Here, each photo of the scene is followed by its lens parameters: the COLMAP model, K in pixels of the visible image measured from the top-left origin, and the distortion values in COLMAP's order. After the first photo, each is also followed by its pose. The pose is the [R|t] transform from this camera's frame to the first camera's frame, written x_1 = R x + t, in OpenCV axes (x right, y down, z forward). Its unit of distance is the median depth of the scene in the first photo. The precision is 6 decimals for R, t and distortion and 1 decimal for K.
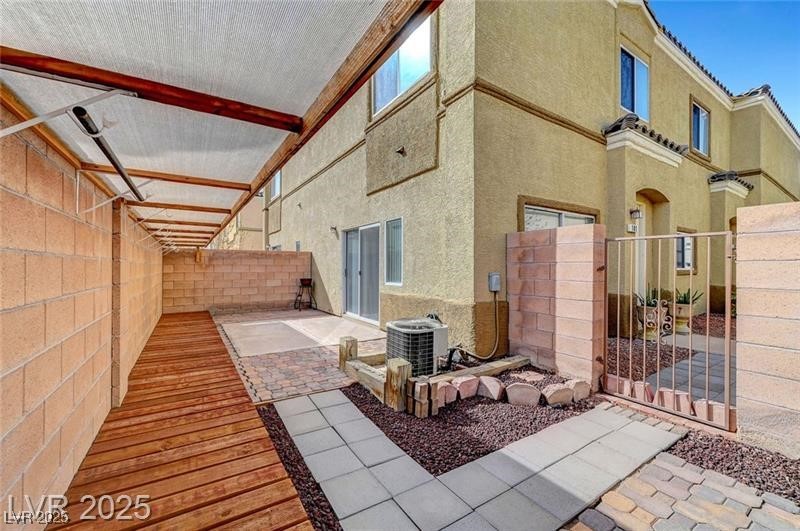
lens RADIAL K [[325.4, 0, 412.1], [0, 325.4, 267.8], [0, 0, 1]] dist [-0.001505, 0.000053]
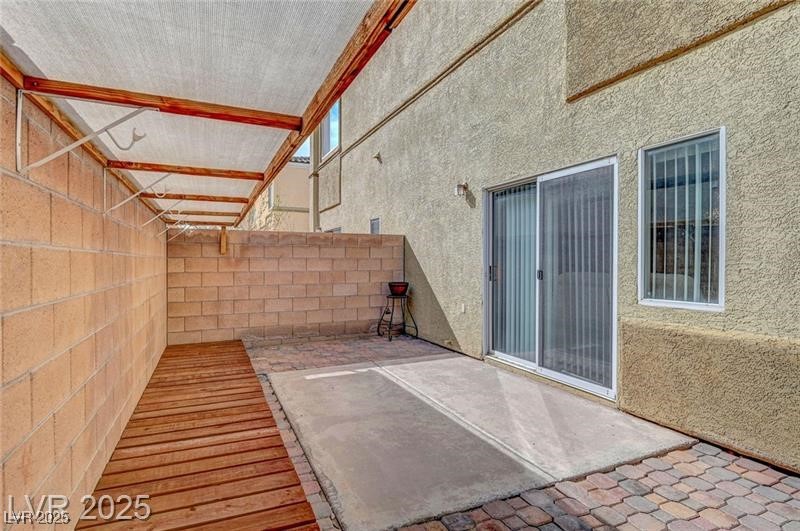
lens RADIAL K [[424.3, 0, 403.1], [0, 424.3, 268.4], [0, 0, 1]] dist [0.007156, -0.000068]
pose [[0.984909, 0.000435, -0.173070, -0.222814], [0.002110, 0.999892, 0.014517, -0.001848], [0.173058, -0.014663, 0.984802, 0.325746]]
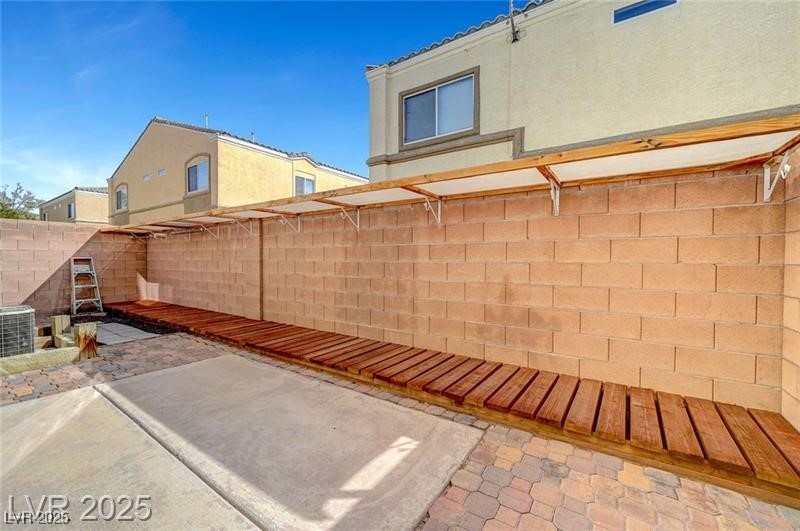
lens RADIAL K [[325.4, 0, 414.2], [0, 325.4, 268.5], [0, 0, 1]] dist [-0.001505, 0.000053]
pose [[-0.926634, 0.007197, -0.375896, -0.360391], [-0.003308, 0.999622, 0.027294, 0.012378], [0.375950, 0.026535, -0.926260, 1.098791]]
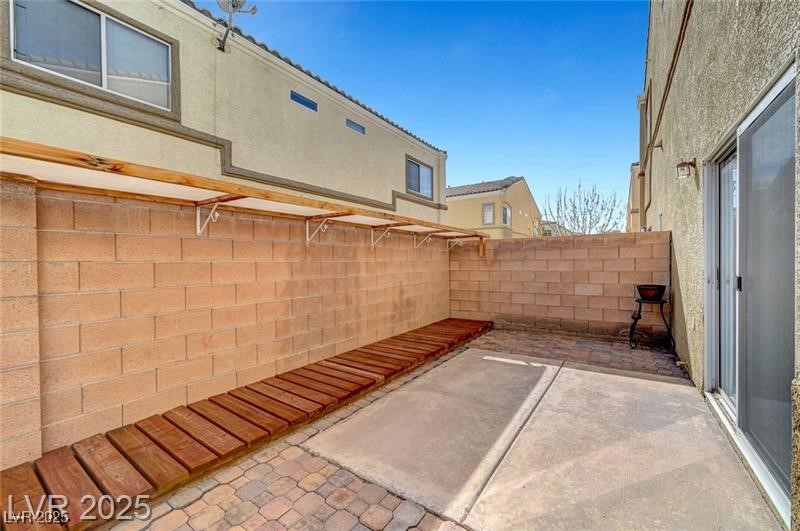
lens RADIAL K [[325.4, 0, 394.5], [0, 325.4, 268.4], [0, 0, 1]] dist [-0.001505, 0.000053]
pose [[0.346284, 0.011387, -0.938060, 0.004177], [0.010512, 0.999816, 0.016017, -0.005439], [0.938071, -0.015407, 0.346101, 0.535936]]
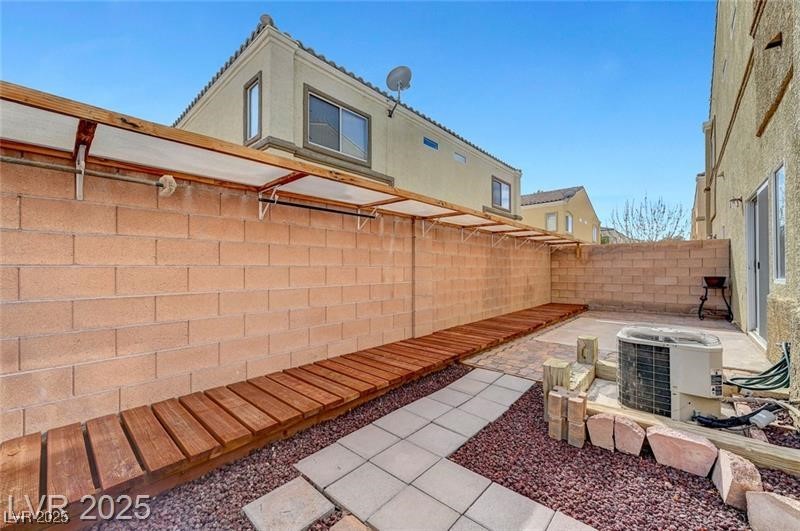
lens RADIAL K [[325.4, 0, 392.8], [0, 325.4, 268.5], [0, 0, 1]] dist [-0.001505, 0.000053]
pose [[0.229942, -0.004249, -0.973195, 0.247970], [0.001208, 0.999991, -0.004081, 0.020919], [0.973204, -0.000237, 0.229945, 0.158350]]
